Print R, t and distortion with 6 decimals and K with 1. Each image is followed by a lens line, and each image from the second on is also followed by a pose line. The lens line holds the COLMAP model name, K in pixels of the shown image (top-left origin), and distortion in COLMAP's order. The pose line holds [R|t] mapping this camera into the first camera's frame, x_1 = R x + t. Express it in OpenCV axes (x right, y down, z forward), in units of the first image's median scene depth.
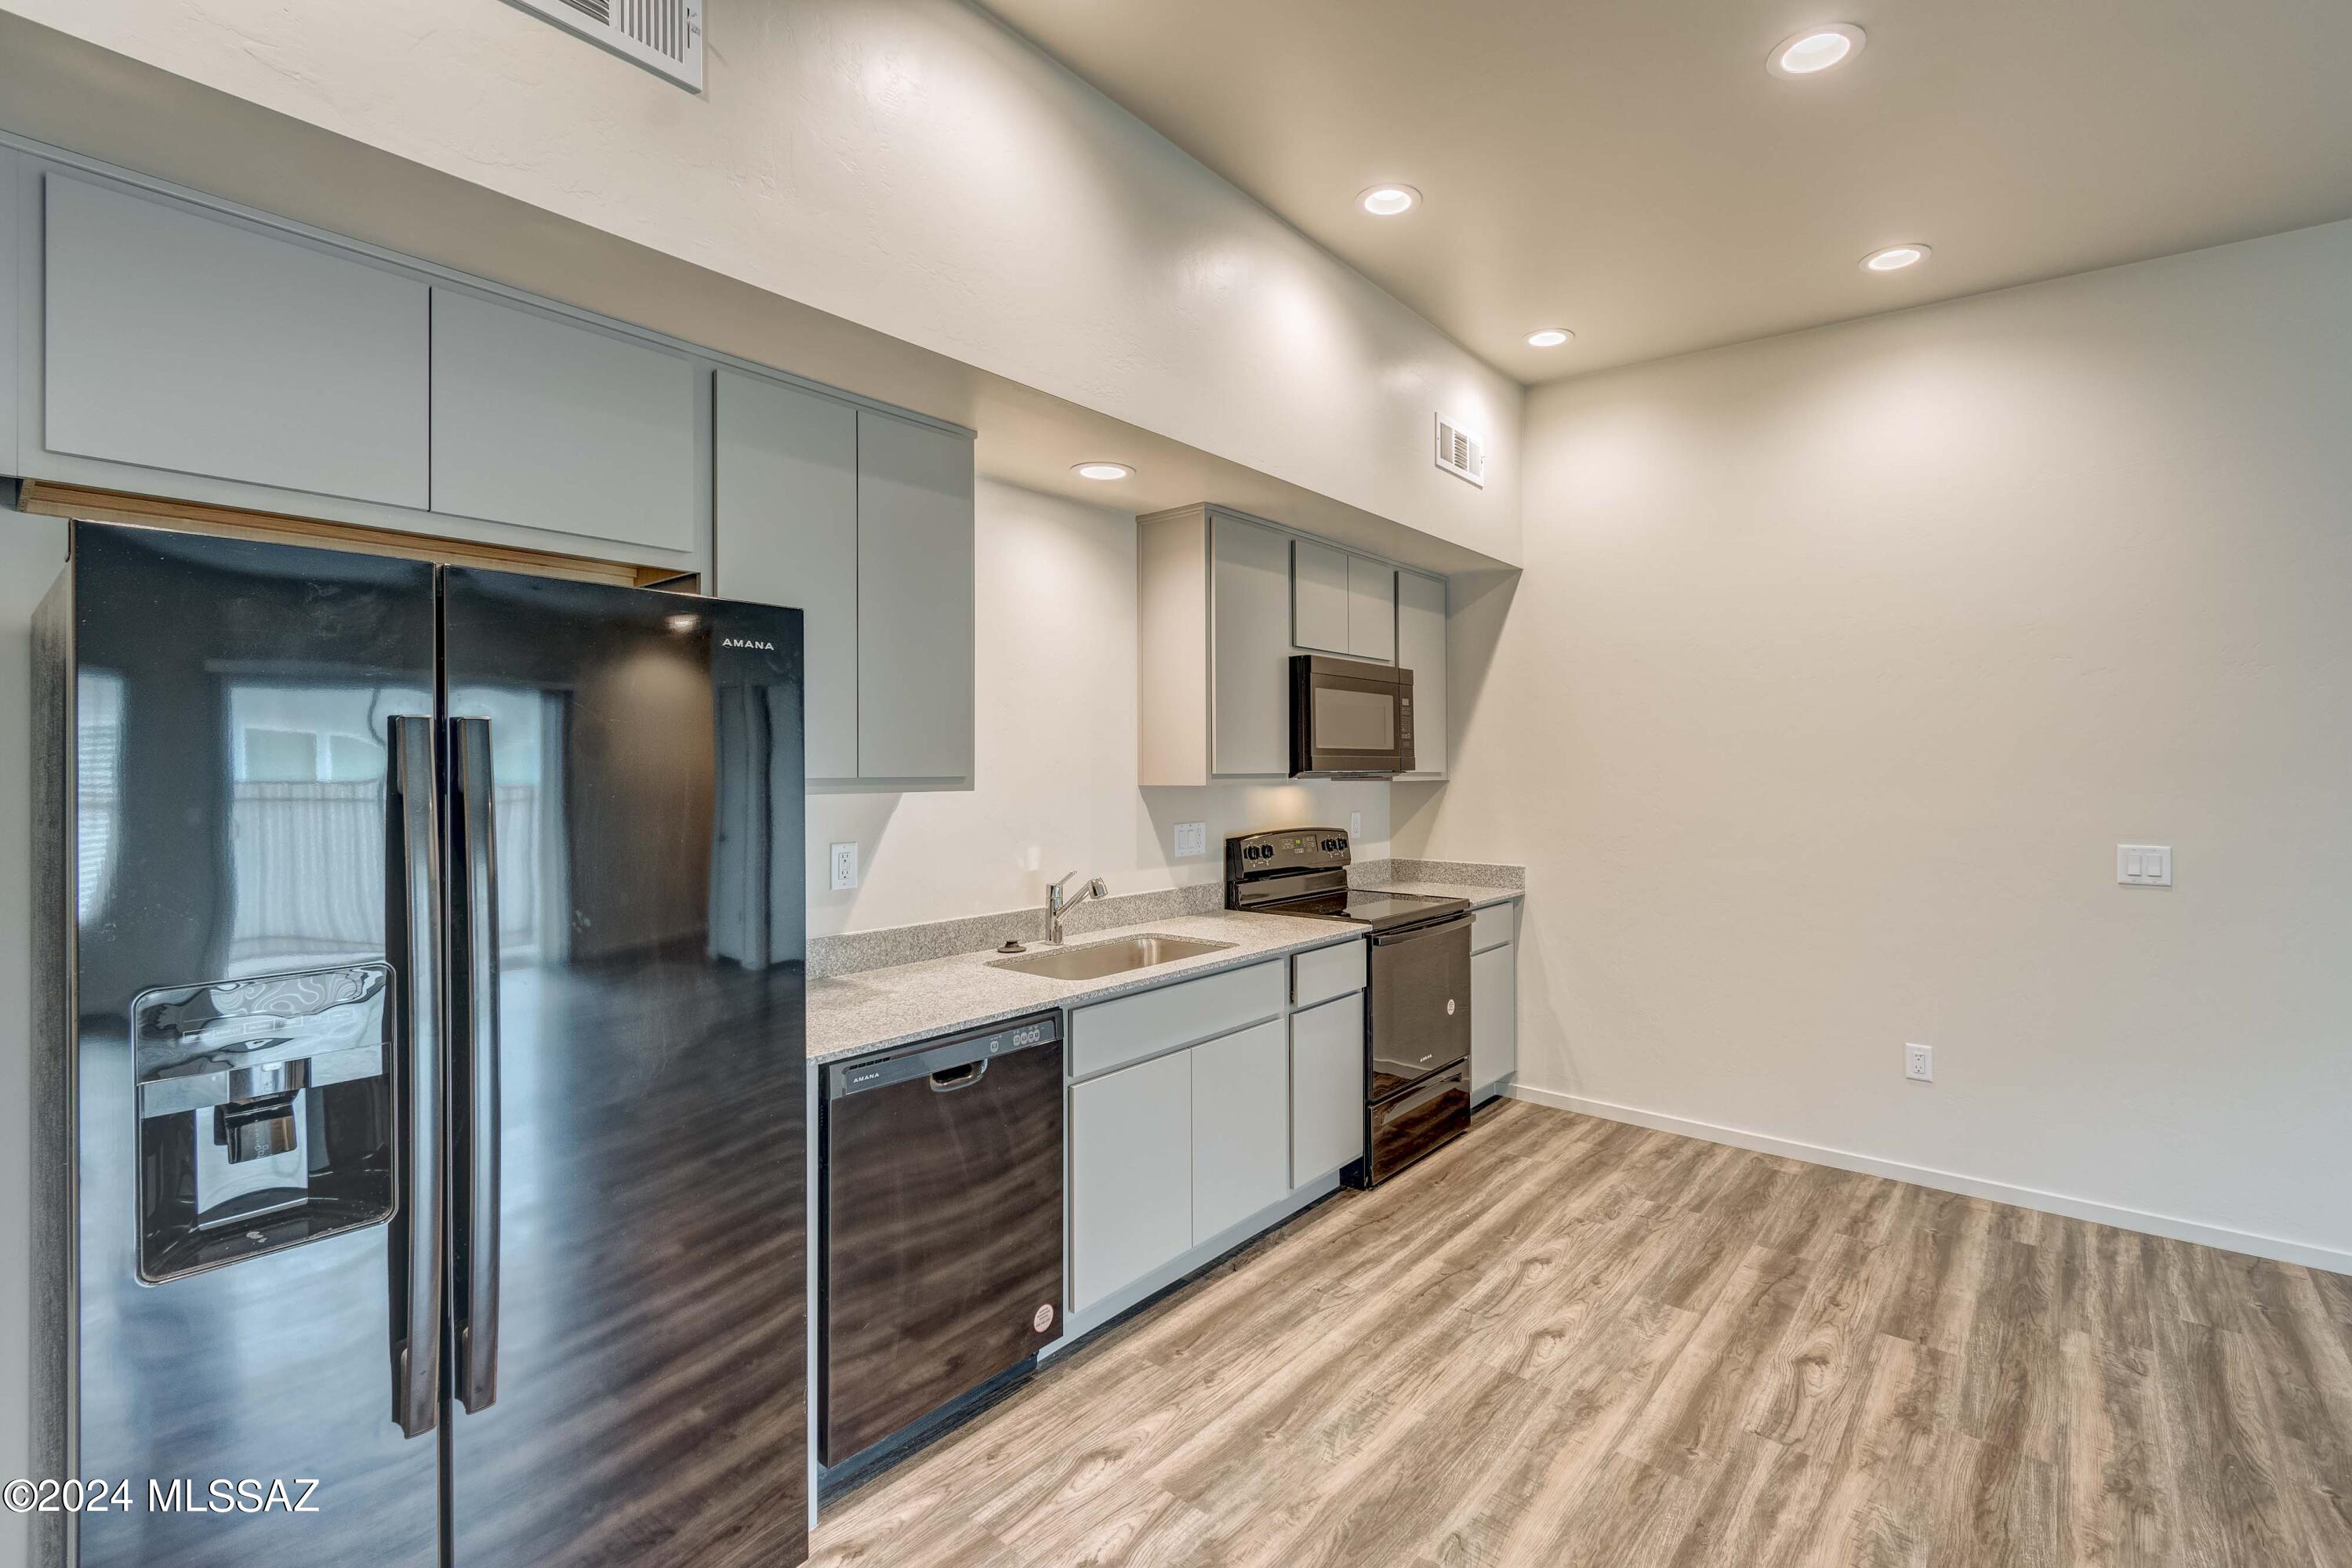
lens RADIAL K [[1050.9, 0, 1192.2], [0, 1050.9, 785.6], [0, 0, 1]] dist [0.005395, -0.002103]
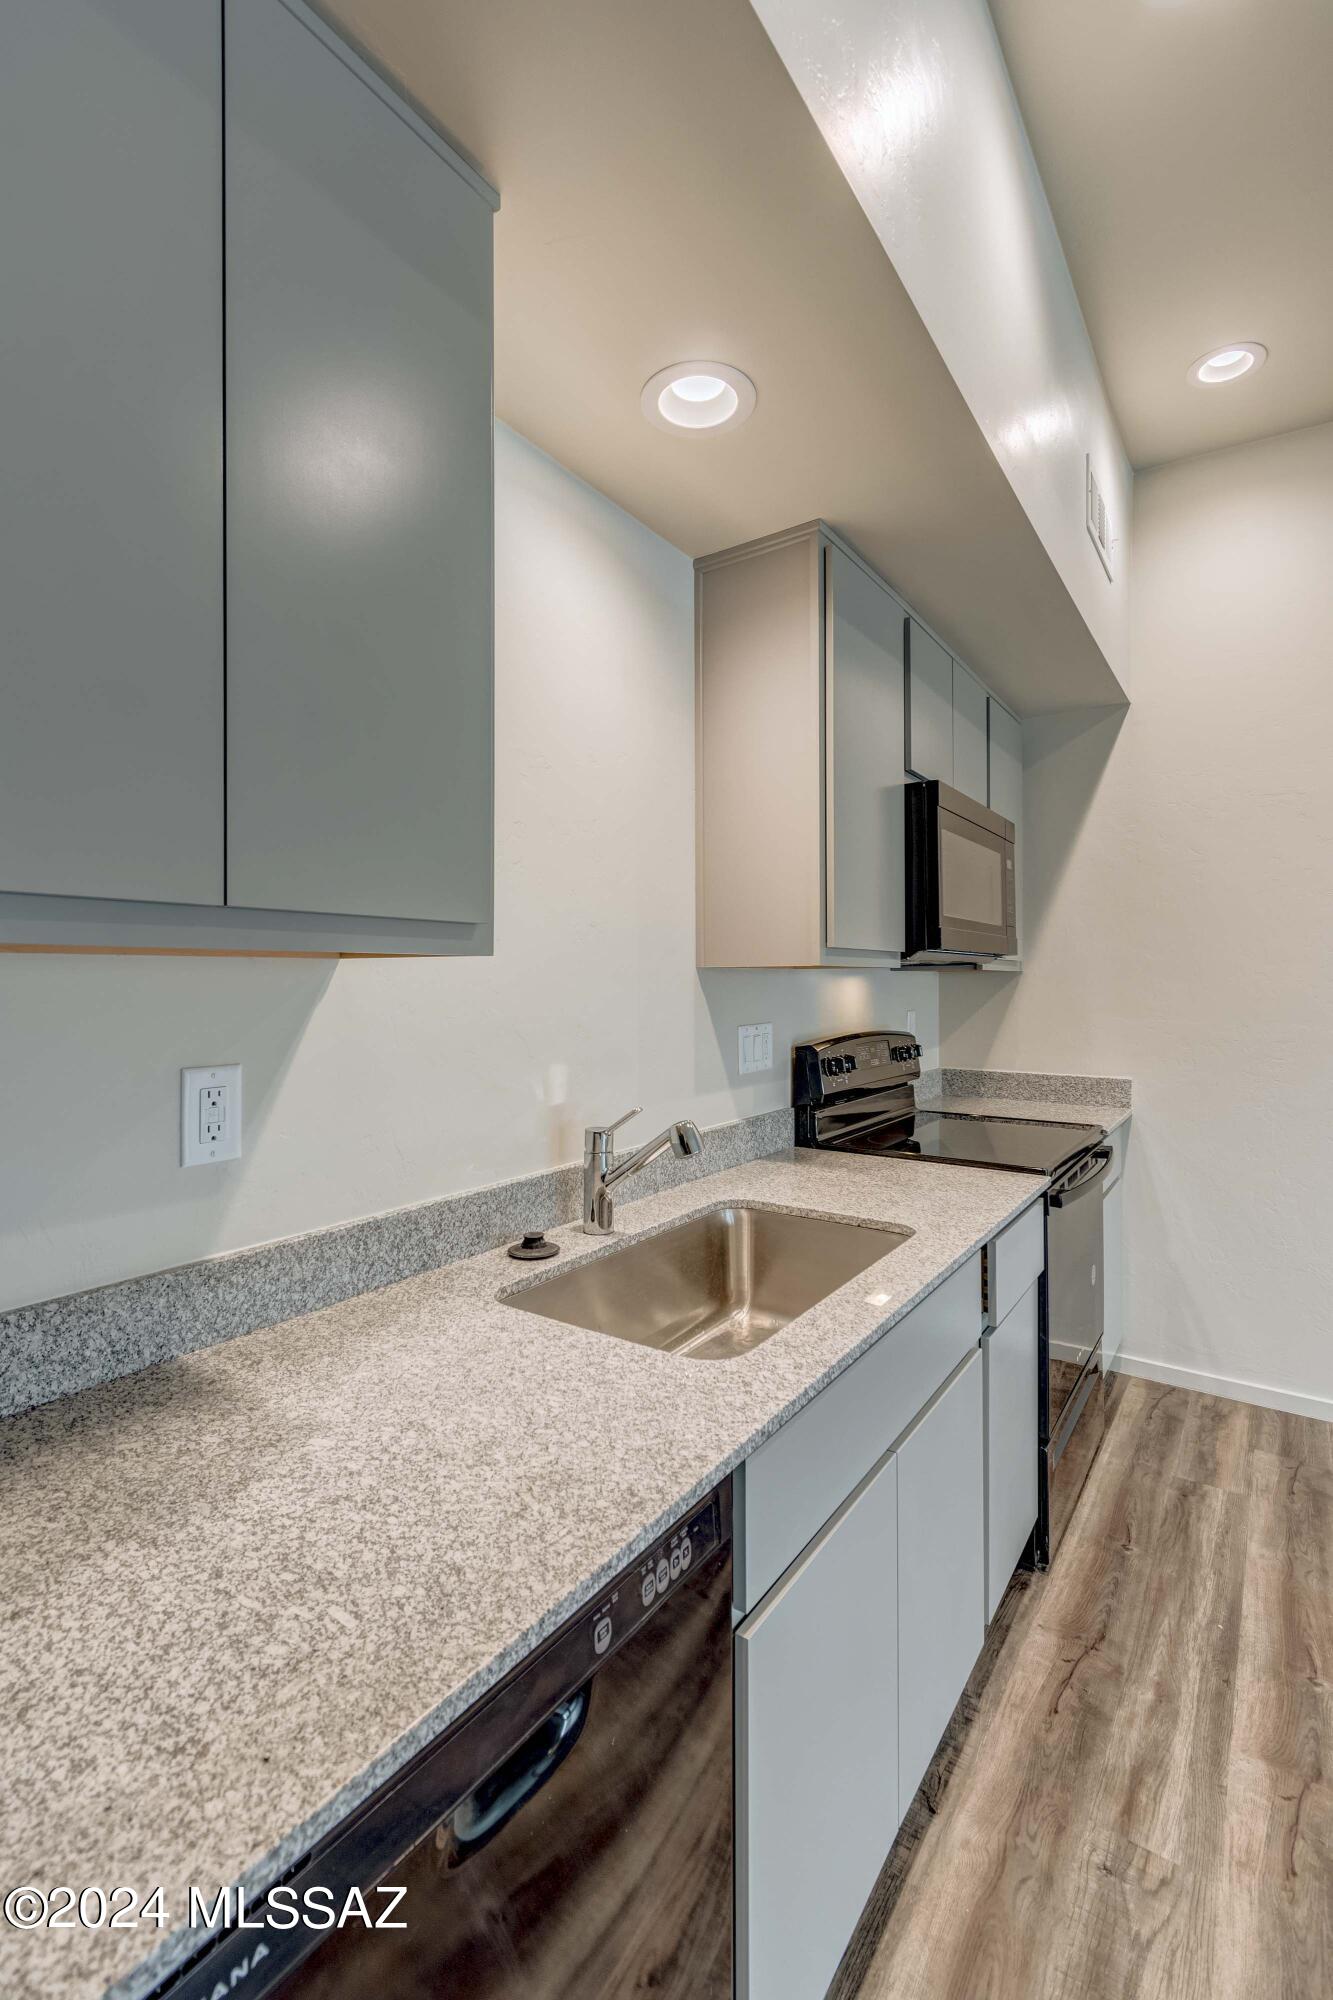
lens RADIAL K [[893.6, 0, 647.1], [0, 893.6, 994.0], [0, 0, 1]] dist [0.005395, -0.002103]
pose [[0.996648, 0.001296, 0.081804, -0.125522], [-0.001197, 0.999998, -0.001256, 0.016660], [-0.081805, 0.001154, 0.996648, 0.433901]]
